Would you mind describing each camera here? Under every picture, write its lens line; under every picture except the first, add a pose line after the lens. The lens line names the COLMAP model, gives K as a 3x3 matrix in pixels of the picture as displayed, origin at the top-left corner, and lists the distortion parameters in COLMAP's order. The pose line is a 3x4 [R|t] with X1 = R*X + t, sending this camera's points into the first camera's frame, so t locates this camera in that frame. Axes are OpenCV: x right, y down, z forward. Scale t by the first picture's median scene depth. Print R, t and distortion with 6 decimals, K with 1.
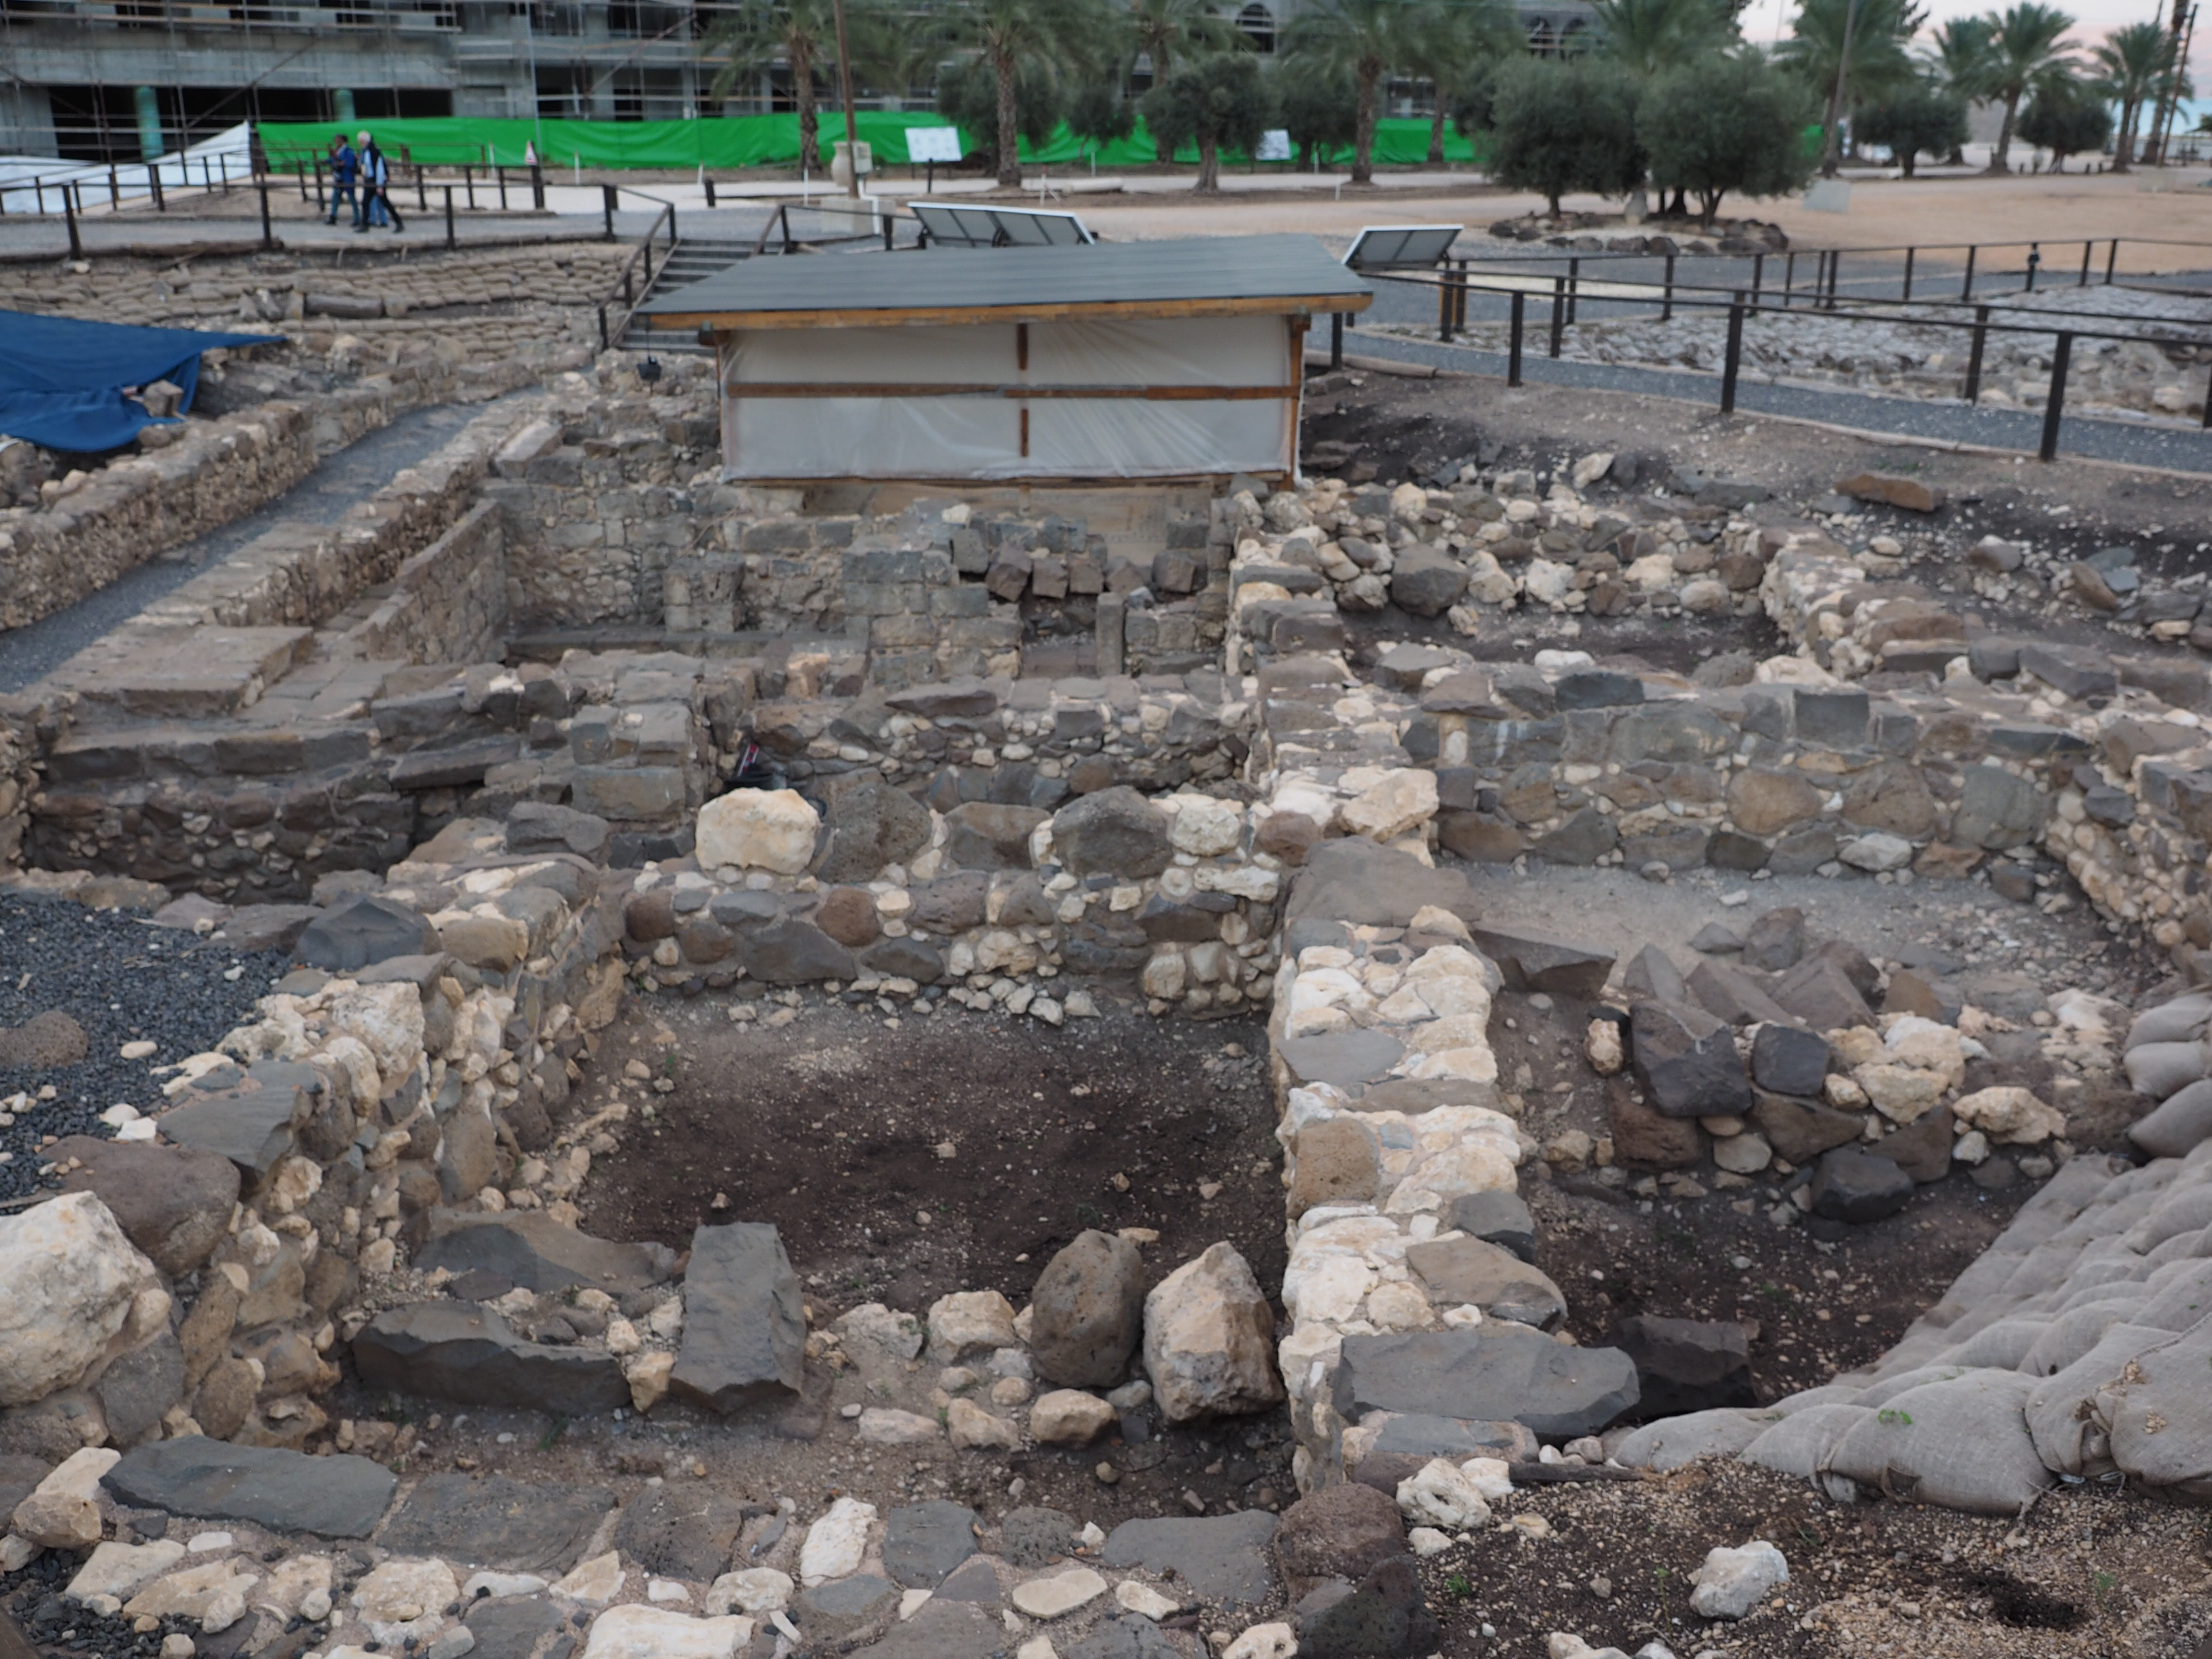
lens RADIAL K [[1989.1, 0, 1106.7], [0, 1989.1, 820.8], [0, 0, 1]] dist [0.004649, -0.024274]
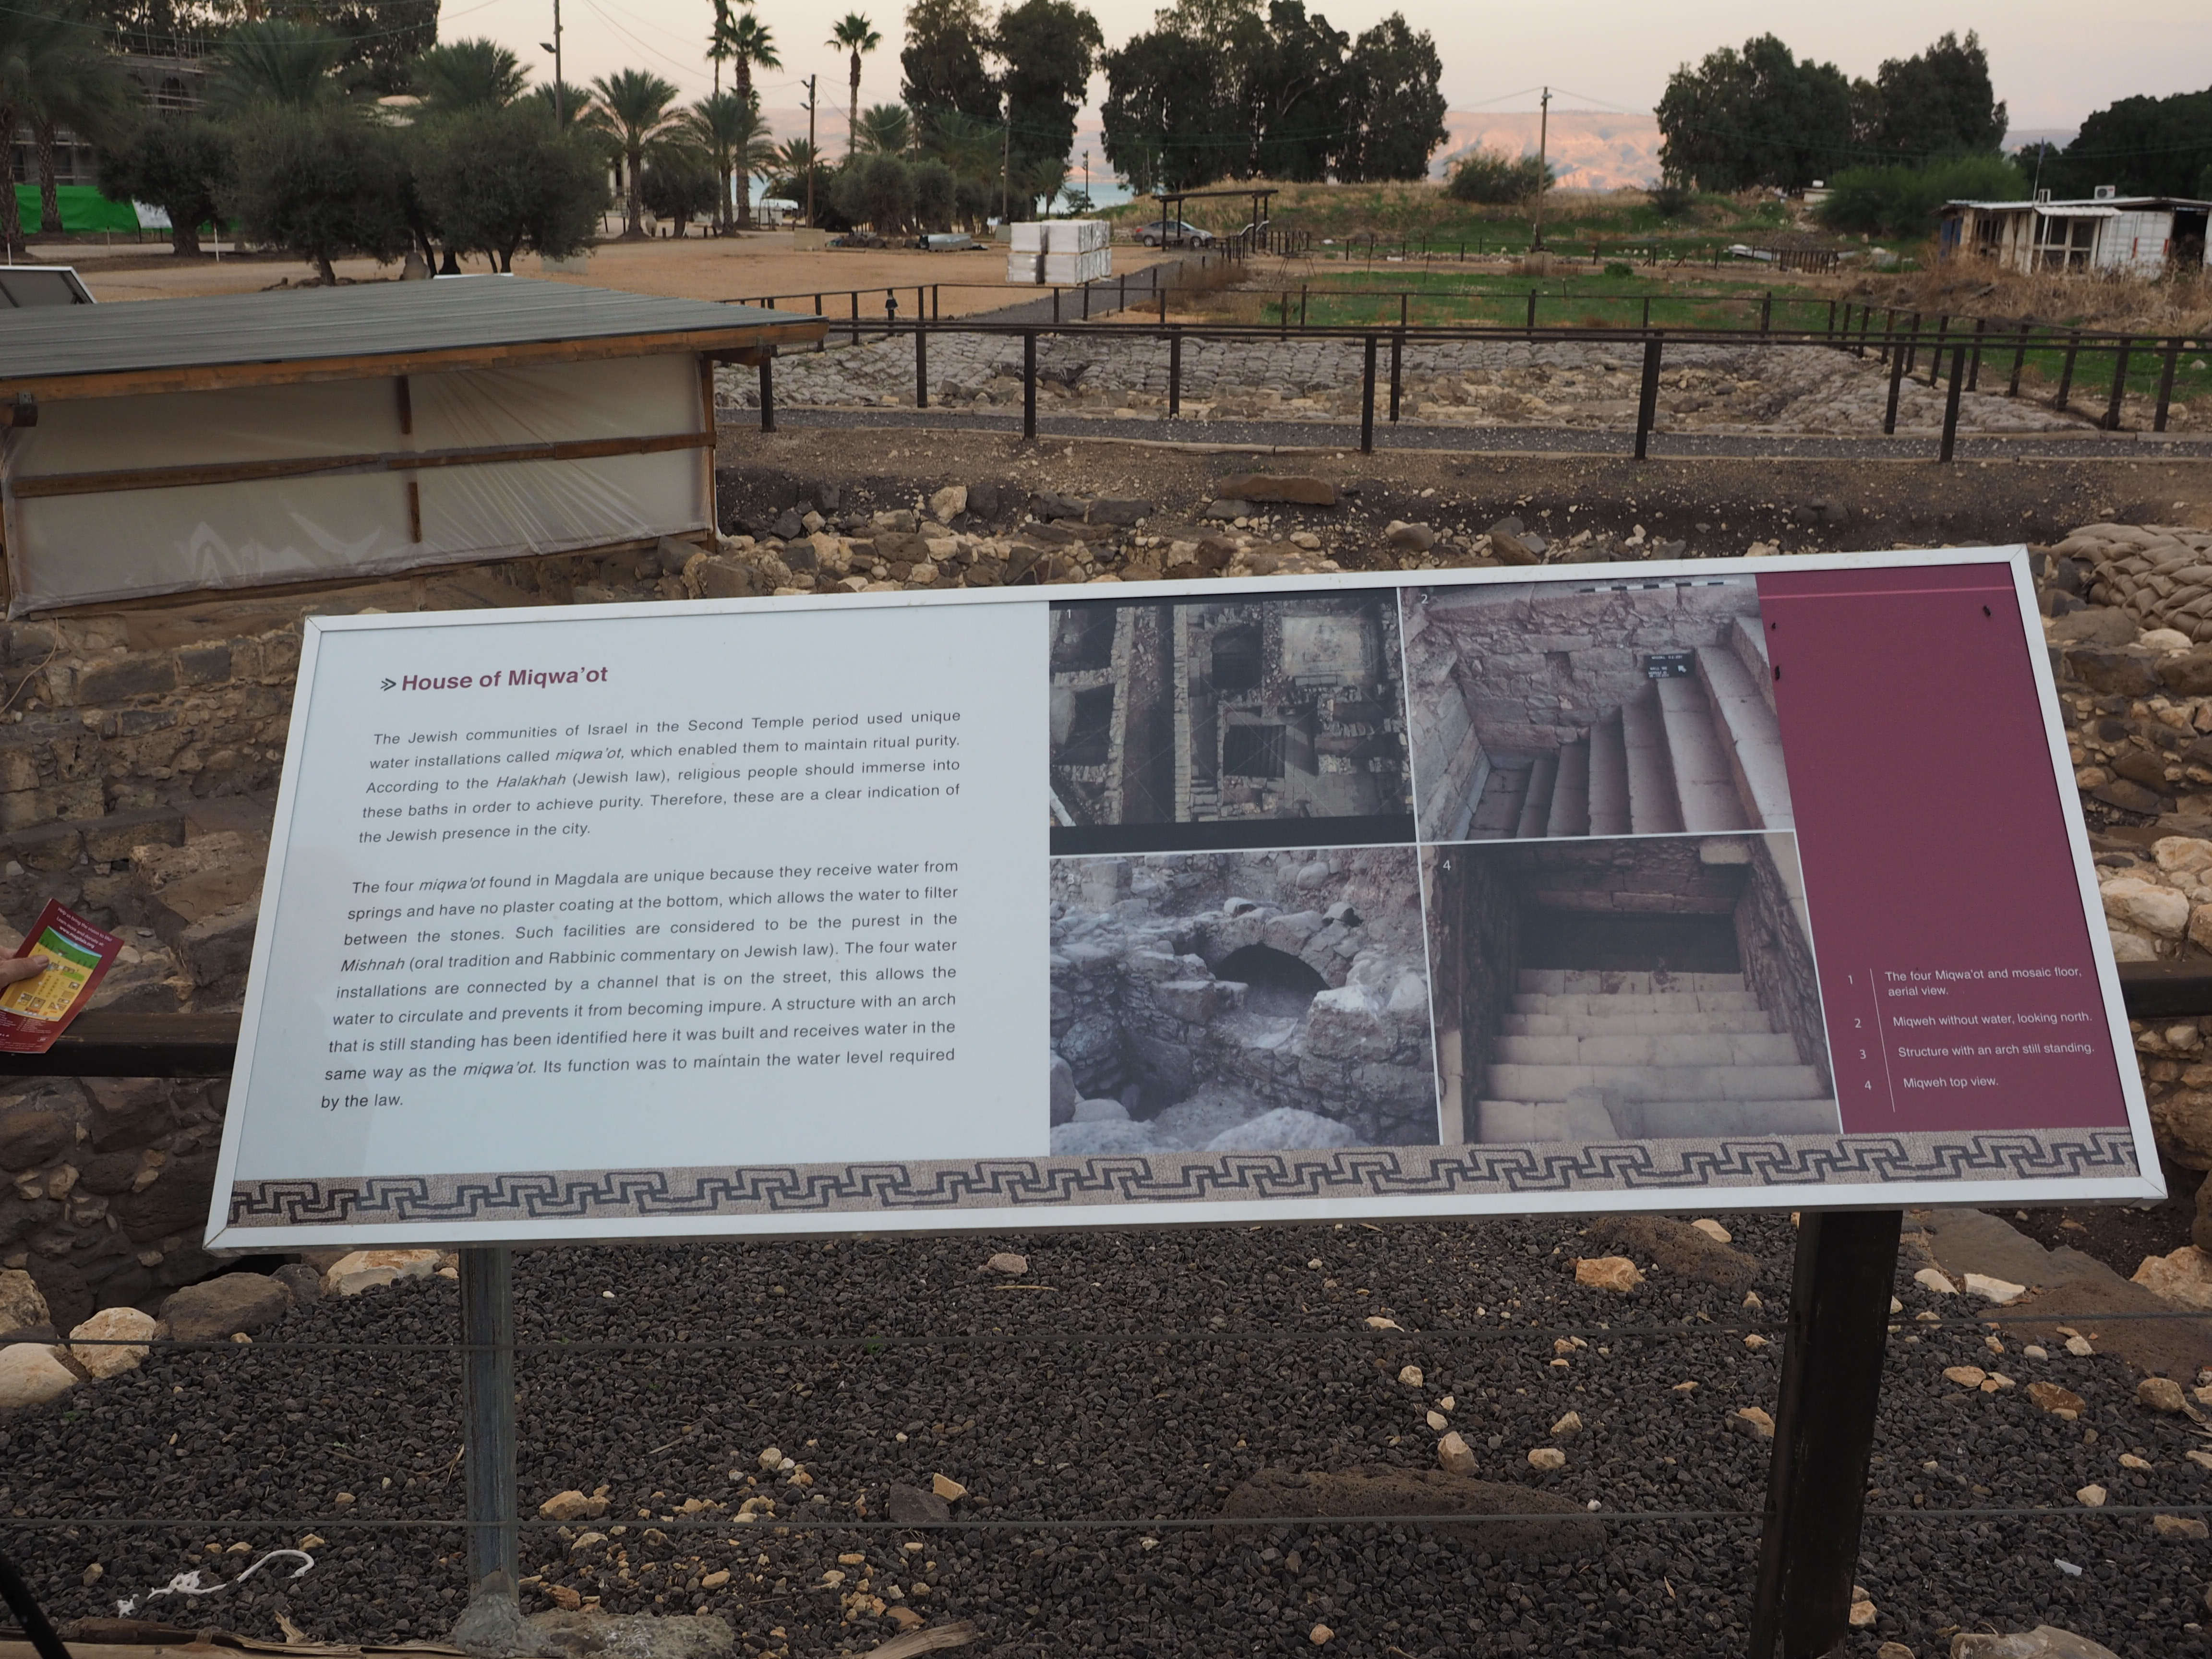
lens RADIAL K [[2147.3, 0, 1107.6], [0, 2147.3, 839.4], [0, 0, 1]] dist [-0.012982, 0.000000]
pose [[0.786808, -0.176770, 0.591342, -0.353954], [0.204075, 0.978729, 0.021040, -0.027838], [-0.582483, 0.104124, 0.806146, 0.157891]]
